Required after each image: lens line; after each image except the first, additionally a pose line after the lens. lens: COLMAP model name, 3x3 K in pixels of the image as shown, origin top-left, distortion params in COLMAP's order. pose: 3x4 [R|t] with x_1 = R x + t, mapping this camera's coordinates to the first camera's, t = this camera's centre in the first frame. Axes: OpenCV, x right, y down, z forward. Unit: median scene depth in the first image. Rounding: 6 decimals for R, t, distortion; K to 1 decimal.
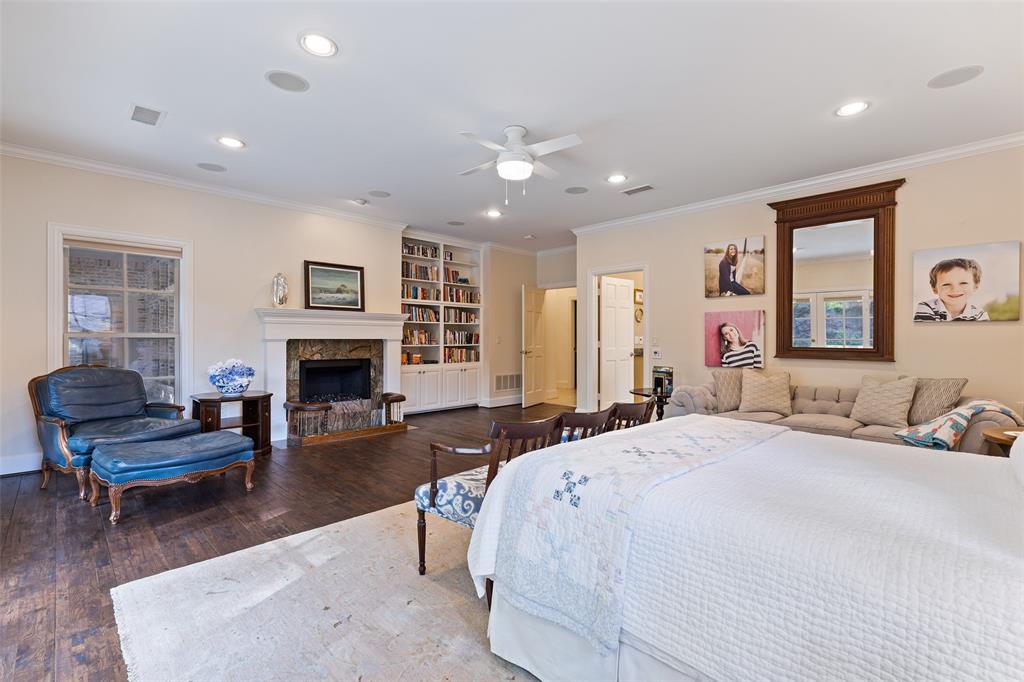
lens RADIAL K [[467.8, 0, 516.8], [0, 467.8, 339.7], [0, 0, 1]] dist [0.007891, -0.002018]
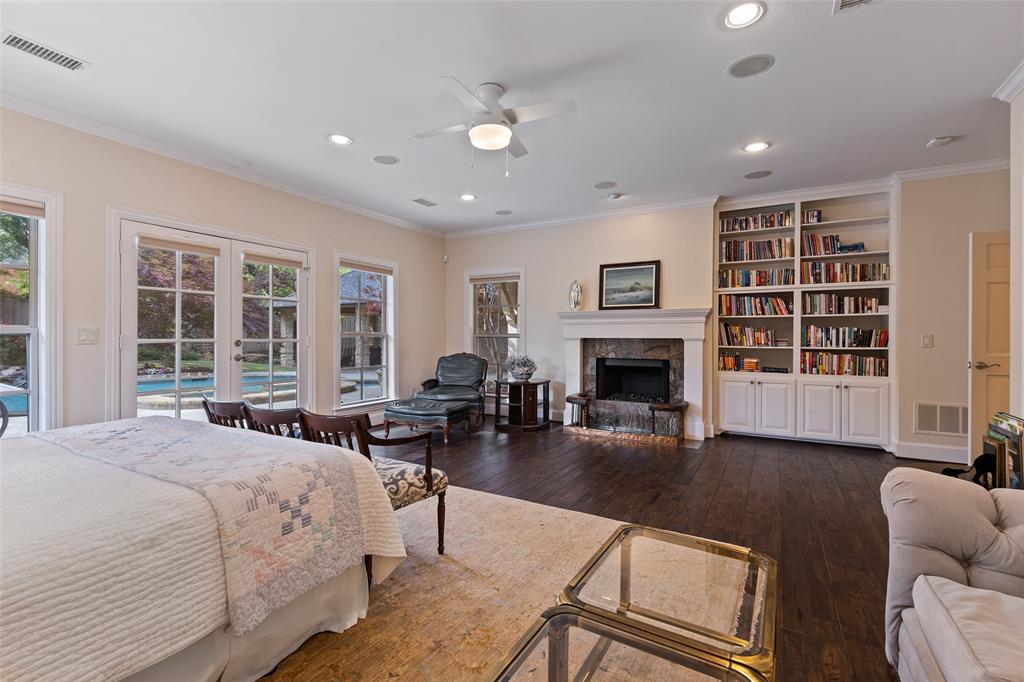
lens RADIAL K [[467.8, 0, 513.4], [0, 467.8, 340.4], [0, 0, 1]] dist [0.007891, -0.002018]
pose [[0.249193, 0.002801, -0.968450, 0.425462], [-0.006018, 0.999981, 0.001344, 0.002844], [0.968435, 0.005494, 0.249205, 0.428430]]
